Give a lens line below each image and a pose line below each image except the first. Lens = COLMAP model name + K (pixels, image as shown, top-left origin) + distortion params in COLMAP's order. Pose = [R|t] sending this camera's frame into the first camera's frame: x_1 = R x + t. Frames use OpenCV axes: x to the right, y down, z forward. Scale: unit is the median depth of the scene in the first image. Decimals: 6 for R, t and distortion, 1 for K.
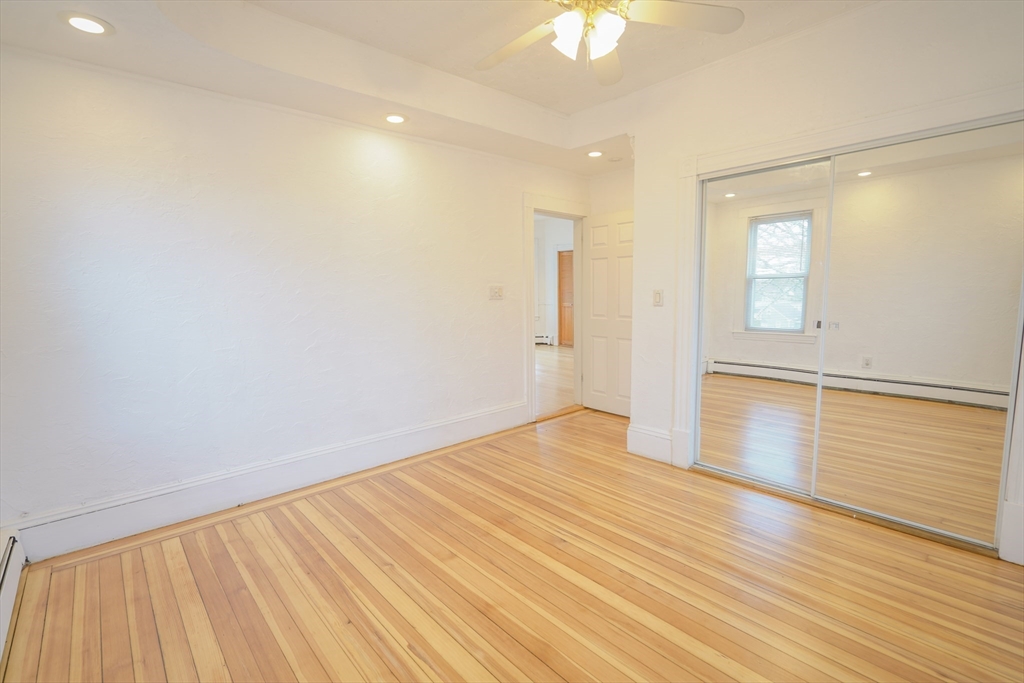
lens RADIAL K [[459.1, 0, 512.0], [0, 459.1, 341.5], [0, 0, 1]] dist [-0.009179, 0.000591]
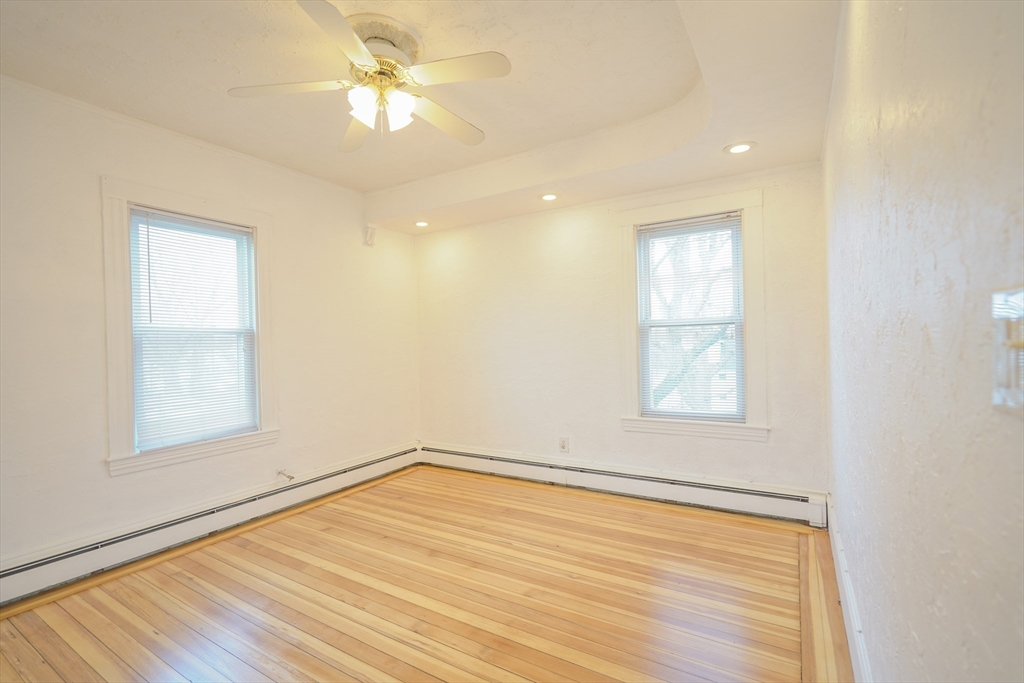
lens RADIAL K [[443.9, 0, 512.0], [0, 443.9, 341.5], [0, 0, 1]] dist [-0.001643, -0.000170]
pose [[-0.954236, 0.040037, -0.296361, 0.178745], [0.004826, 0.992930, 0.118602, -0.217503], [0.299014, 0.111744, -0.947683, 1.886960]]
